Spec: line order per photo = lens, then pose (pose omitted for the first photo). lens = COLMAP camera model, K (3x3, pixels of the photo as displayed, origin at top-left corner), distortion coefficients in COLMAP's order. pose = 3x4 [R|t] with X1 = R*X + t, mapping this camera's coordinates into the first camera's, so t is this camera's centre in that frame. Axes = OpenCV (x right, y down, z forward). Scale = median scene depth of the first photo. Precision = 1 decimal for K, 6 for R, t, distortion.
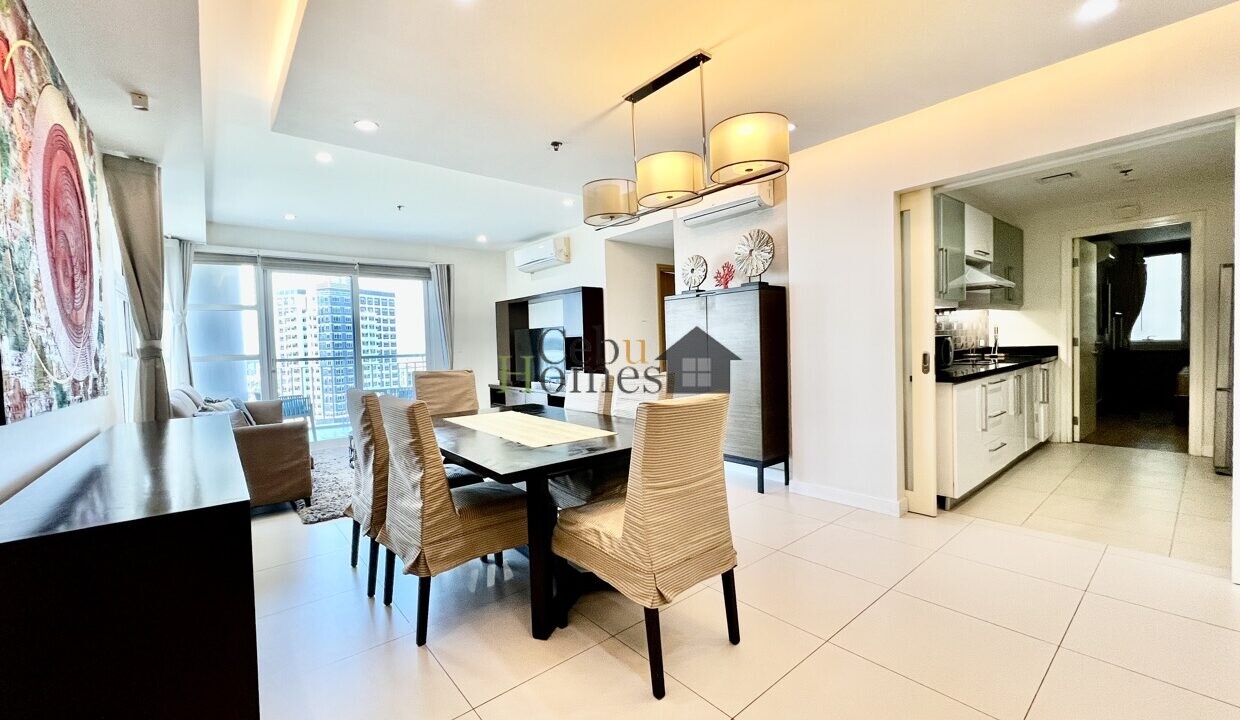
lens RADIAL K [[496.5, 0, 620.0], [0, 496.5, 360.0], [0, 0, 1]] dist [-0.001229, 0.000005]
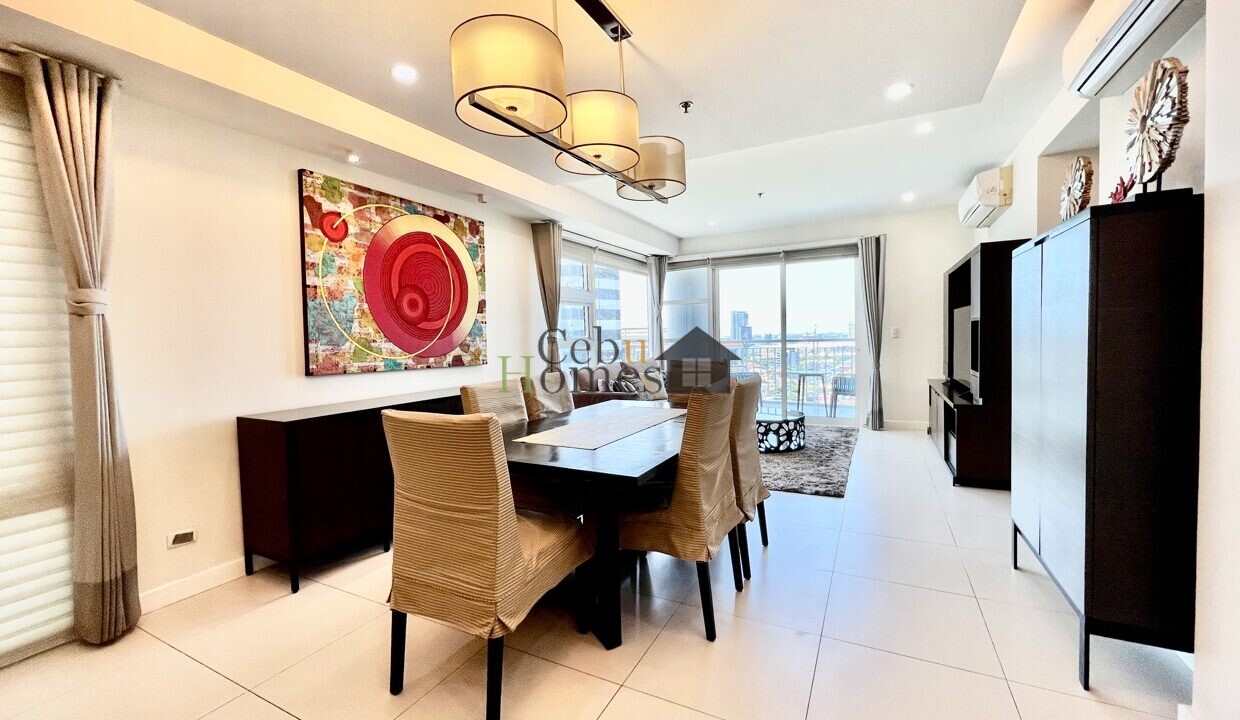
lens RADIAL K [[496.5, 0, 620.0], [0, 496.5, 360.0], [0, 0, 1]] dist [-0.001229, 0.000005]
pose [[0.386357, 0.062069, -0.920259, 0.352254], [-0.015490, 0.998029, 0.060811, -0.027505], [0.922219, -0.009240, 0.386557, 0.308869]]
